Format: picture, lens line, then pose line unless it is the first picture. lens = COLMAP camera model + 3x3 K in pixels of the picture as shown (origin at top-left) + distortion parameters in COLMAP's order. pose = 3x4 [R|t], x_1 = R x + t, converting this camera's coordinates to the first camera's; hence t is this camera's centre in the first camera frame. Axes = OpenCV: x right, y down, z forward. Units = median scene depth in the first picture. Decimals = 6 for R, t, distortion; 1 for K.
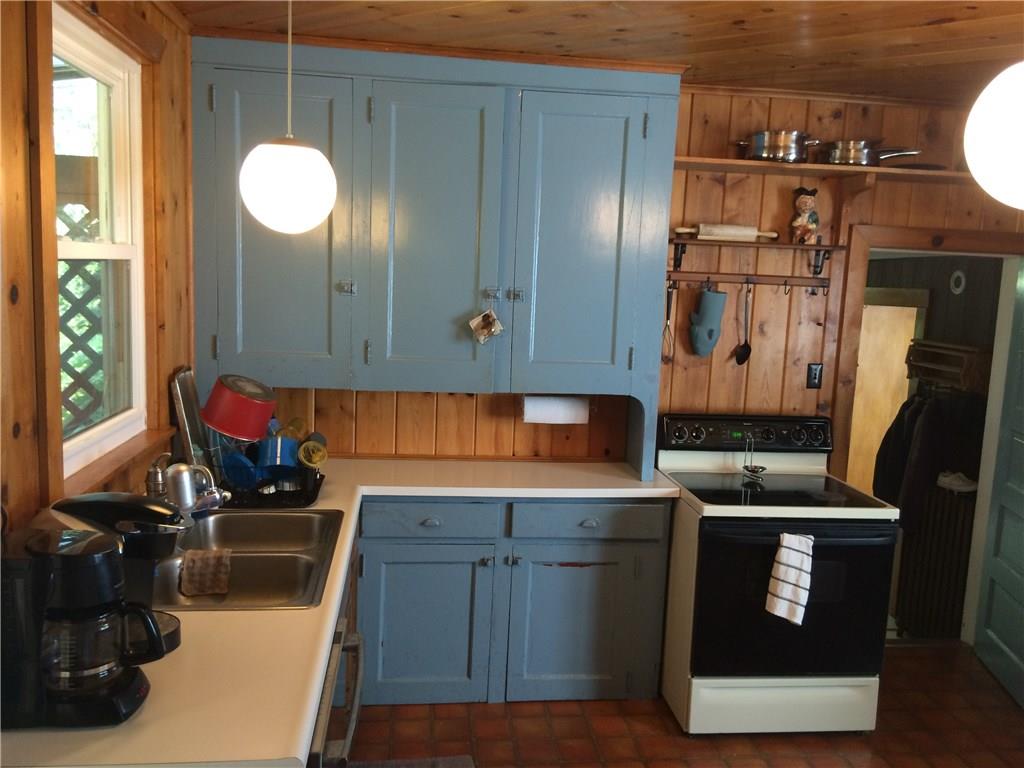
lens RADIAL K [[855.0, 0, 514.2], [0, 855.0, 385.1], [0, 0, 1]] dist [0.047225, -0.052436]
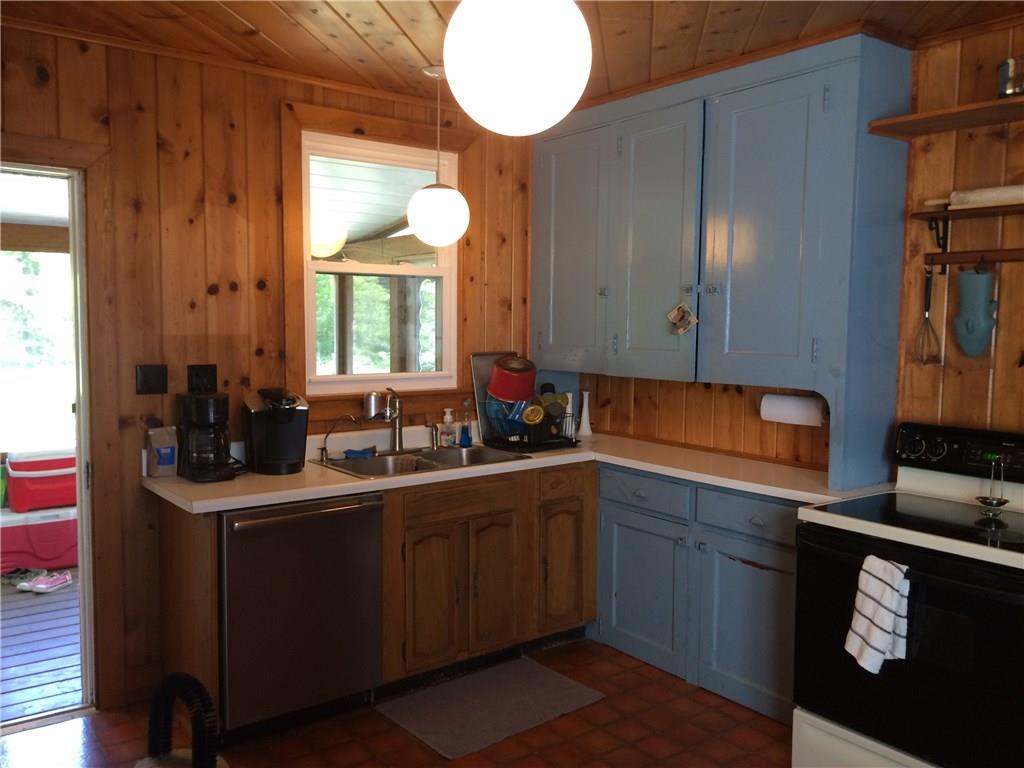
lens RADIAL K [[855.0, 0, 512.2], [0, 855.0, 384.4], [0, 0, 1]] dist [0.047225, -0.052436]
pose [[0.503973, 0.028101, -0.863262, 0.765991], [-0.104755, 0.994081, -0.028797, 0.065509], [0.857343, 0.104944, 0.503934, 0.261351]]
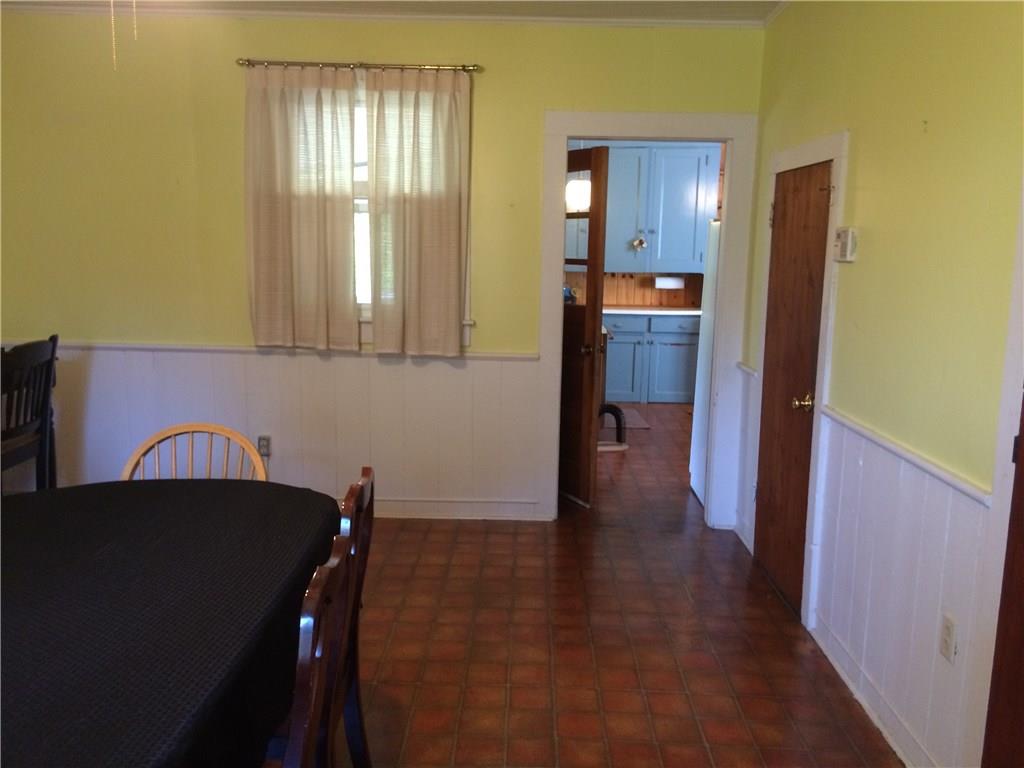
lens RADIAL K [[855.0, 0, 514.8], [0, 855.0, 381.7], [0, 0, 1]] dist [0.047225, -0.052436]
pose [[0.989378, 0.000619, -0.145365, -0.030710], [0.003530, 0.999594, 0.028284, 0.245624], [0.145324, -0.028497, 0.988974, -1.446636]]
